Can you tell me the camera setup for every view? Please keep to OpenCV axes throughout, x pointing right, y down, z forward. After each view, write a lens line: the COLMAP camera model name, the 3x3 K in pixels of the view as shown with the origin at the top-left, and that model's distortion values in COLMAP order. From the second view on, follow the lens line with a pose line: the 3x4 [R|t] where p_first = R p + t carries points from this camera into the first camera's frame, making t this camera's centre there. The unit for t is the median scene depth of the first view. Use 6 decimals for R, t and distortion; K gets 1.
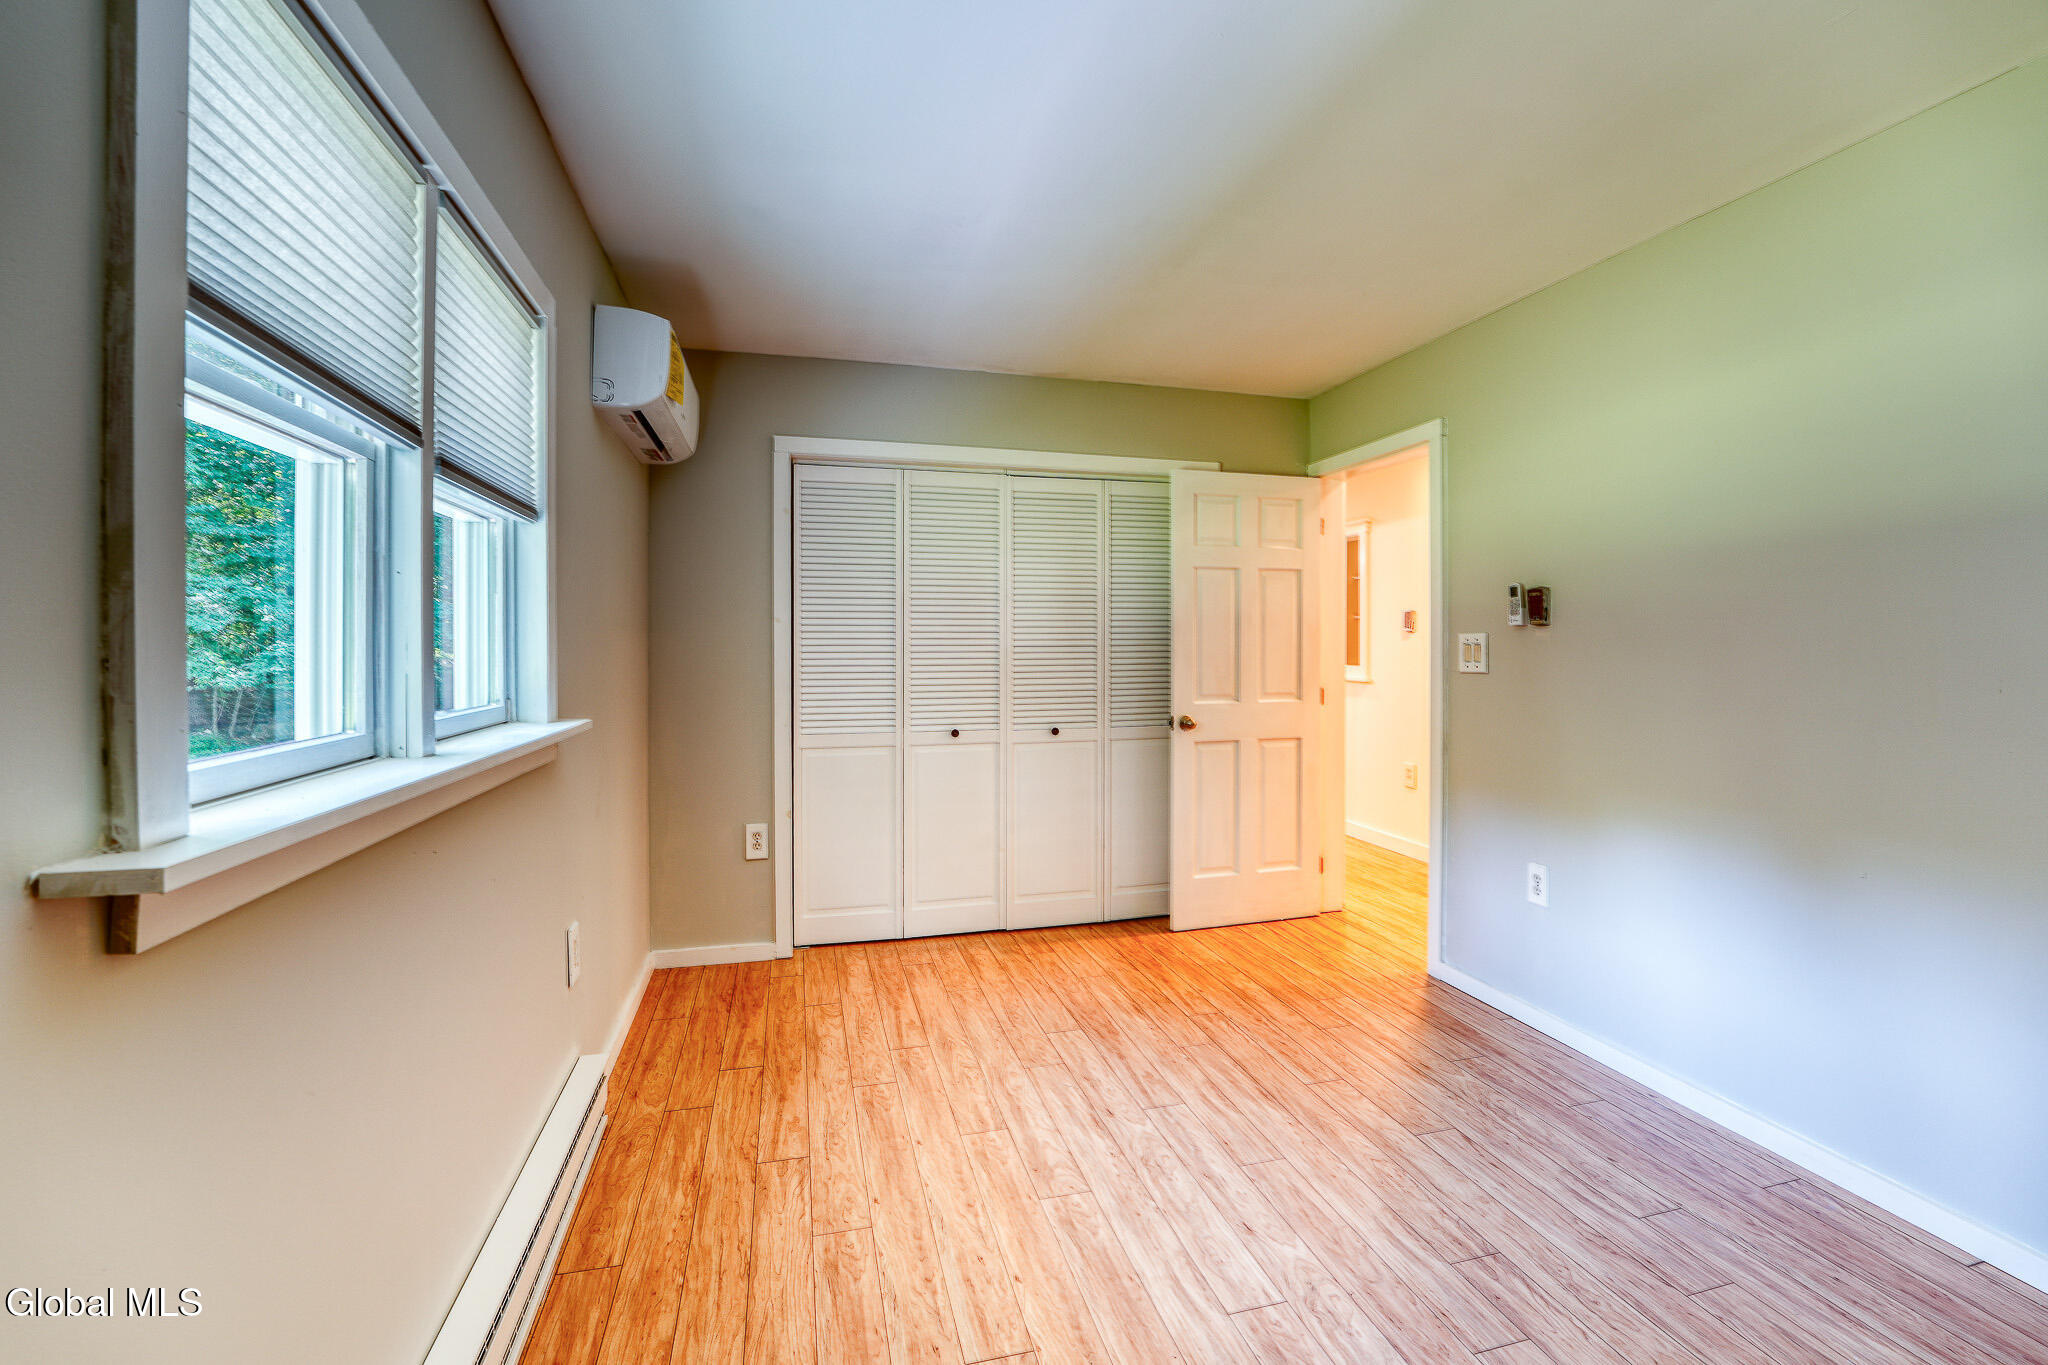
lens RADIAL K [[854.8, 0, 1023.2], [0, 854.8, 647.9], [0, 0, 1]] dist [-0.024318, -0.000170]
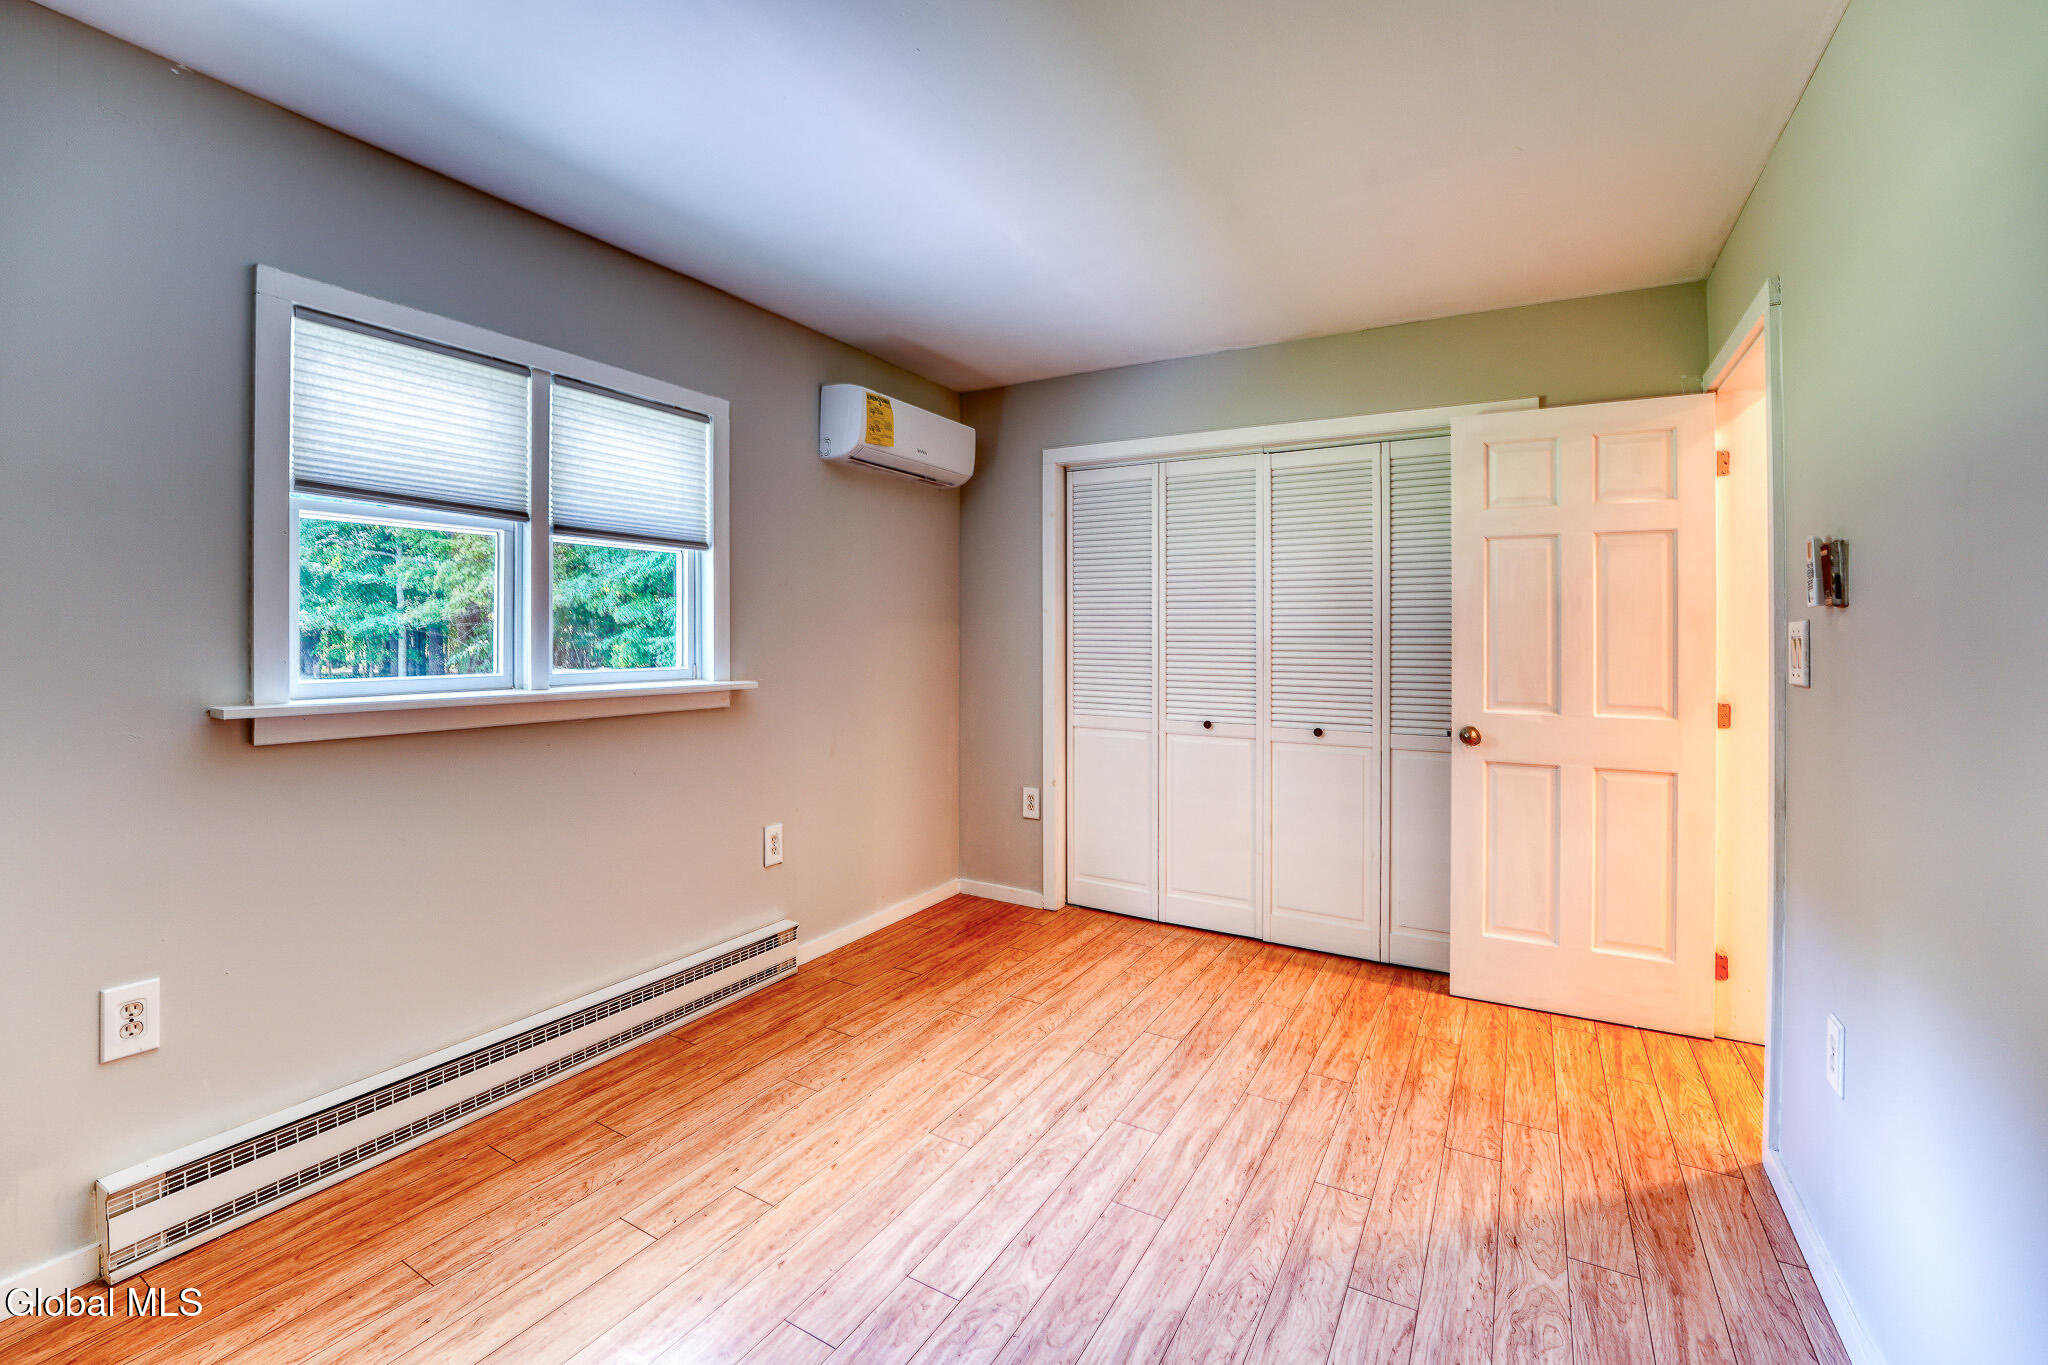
lens RADIAL K [[865.1, 0, 1027.1], [0, 865.1, 633.1], [0, 0, 1]] dist [-0.024037, 0.000003]
pose [[0.710853, 0.007127, -0.703305, 0.517858], [-0.011338, 0.999935, -0.001327, -0.001353], [0.703250, 0.008917, 0.710887, 0.165452]]
